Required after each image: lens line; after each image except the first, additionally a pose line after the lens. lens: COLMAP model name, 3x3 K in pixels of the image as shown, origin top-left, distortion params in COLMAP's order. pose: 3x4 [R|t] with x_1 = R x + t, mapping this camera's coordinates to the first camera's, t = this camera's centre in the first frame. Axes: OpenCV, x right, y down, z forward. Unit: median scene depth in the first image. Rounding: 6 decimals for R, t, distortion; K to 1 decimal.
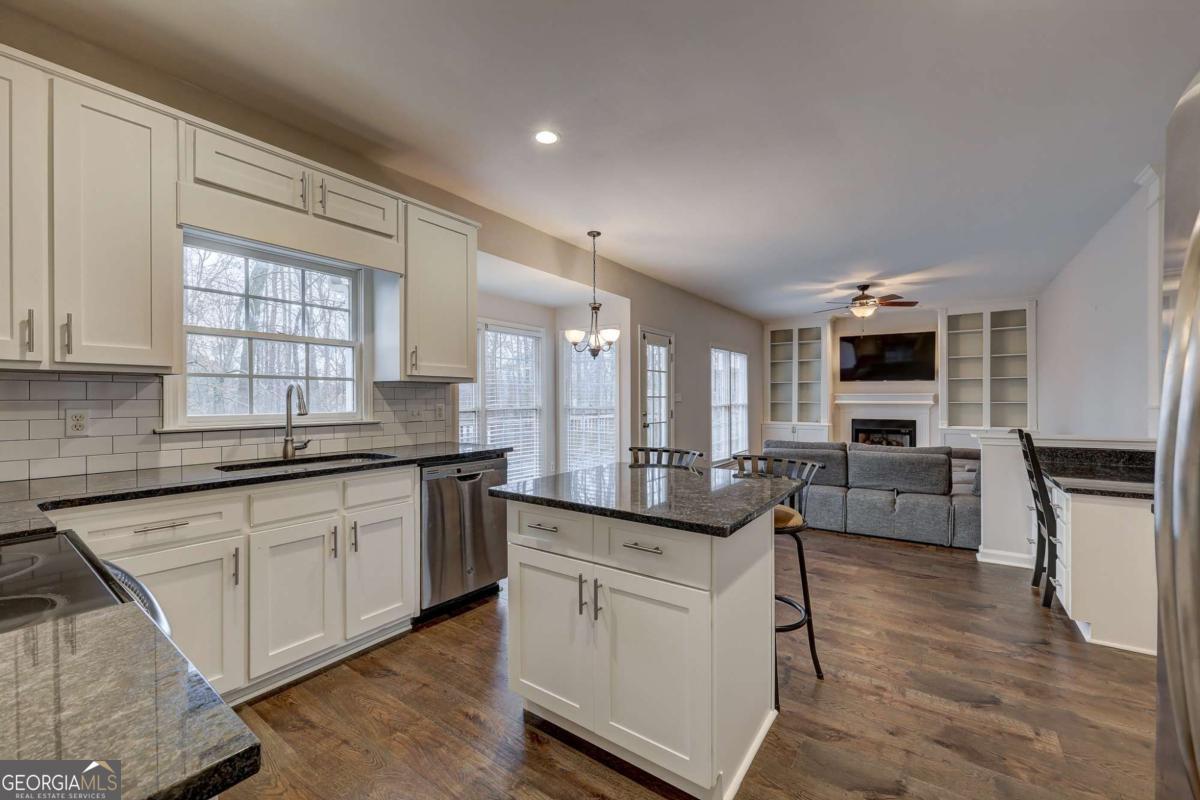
lens RADIAL K [[479.8, 0, 597.9], [0, 479.8, 399.5], [0, 0, 1]] dist [0.000539, -0.000558]
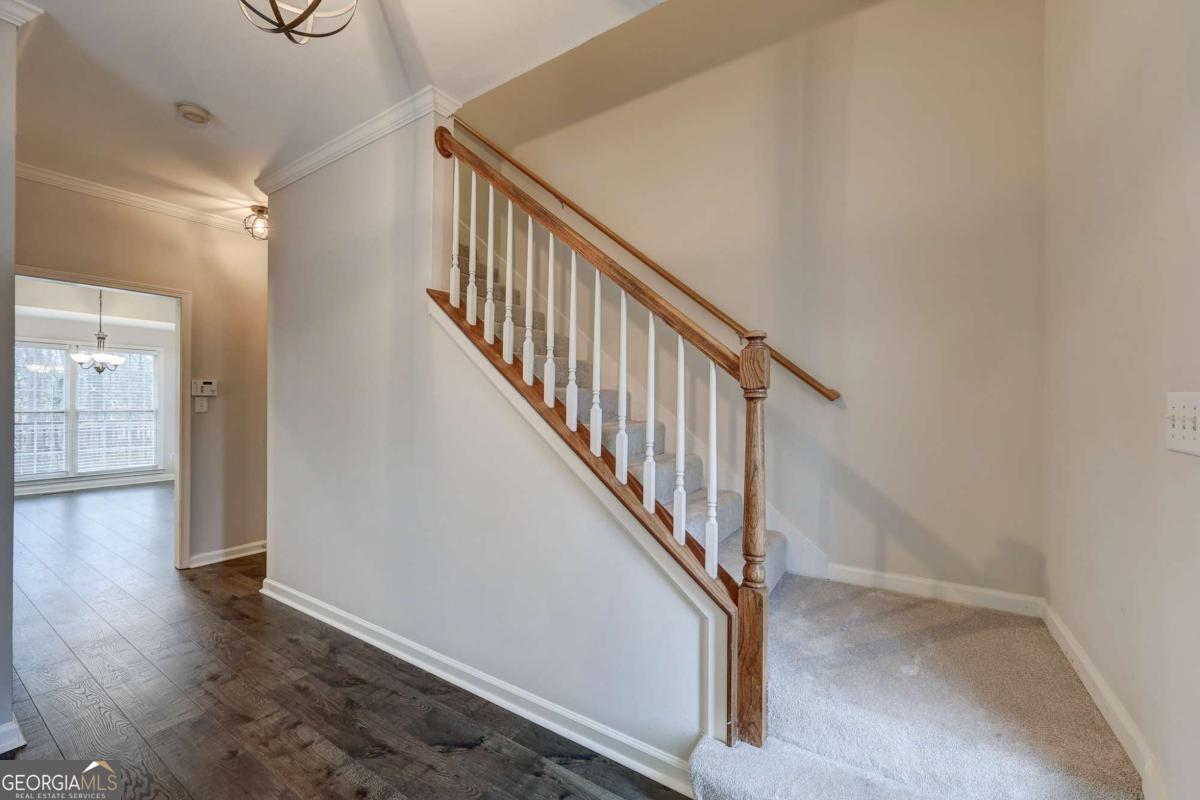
lens RADIAL K [[479.8, 0, 597.9], [0, 479.8, 399.5], [0, 0, 1]] dist [0.000539, -0.000558]
pose [[0.999101, 0.007310, 0.041766, 2.122333], [-0.006955, 0.999939, -0.008638, -0.012829], [-0.041827, 0.008340, 0.999090, -0.704522]]
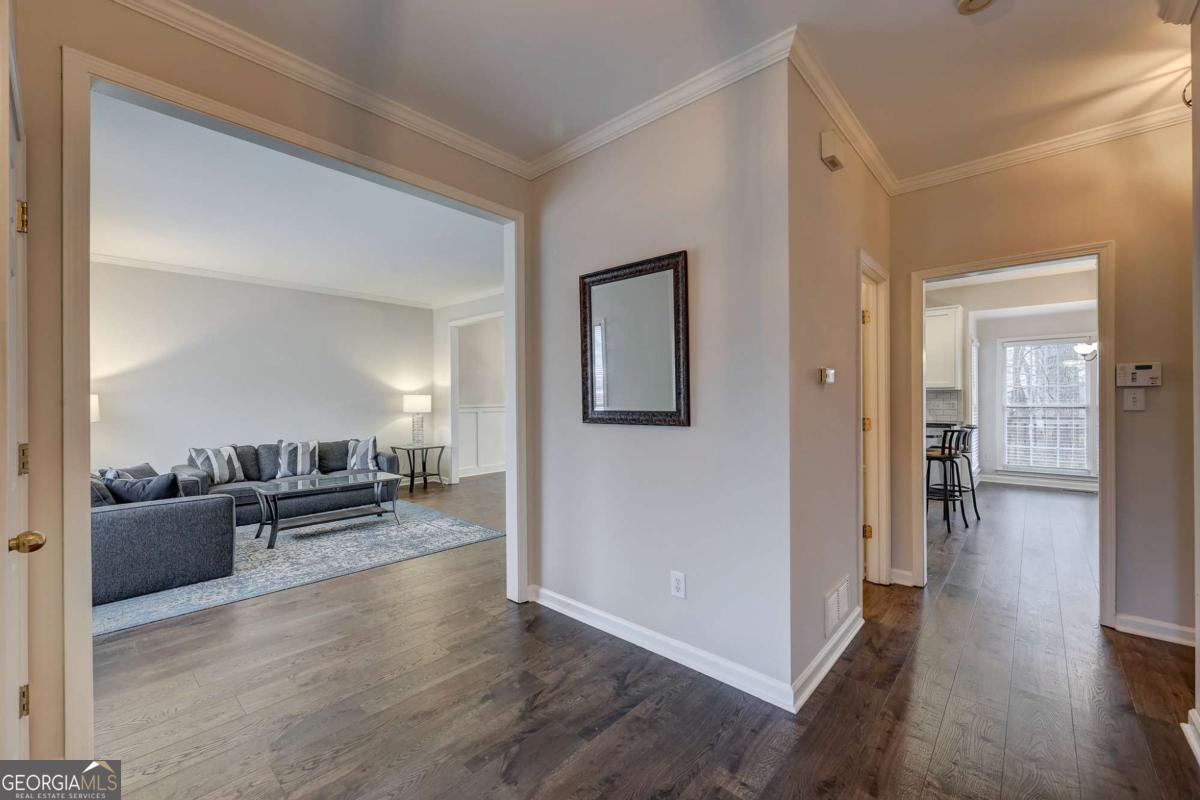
lens RADIAL K [[479.8, 0, 597.9], [0, 479.8, 399.5], [0, 0, 1]] dist [0.000539, -0.000558]
pose [[-0.119802, 0.003916, -0.992790, 2.109487], [0.005386, 0.999980, 0.003295, -0.010381], [0.992783, -0.004953, -0.119821, -0.230356]]
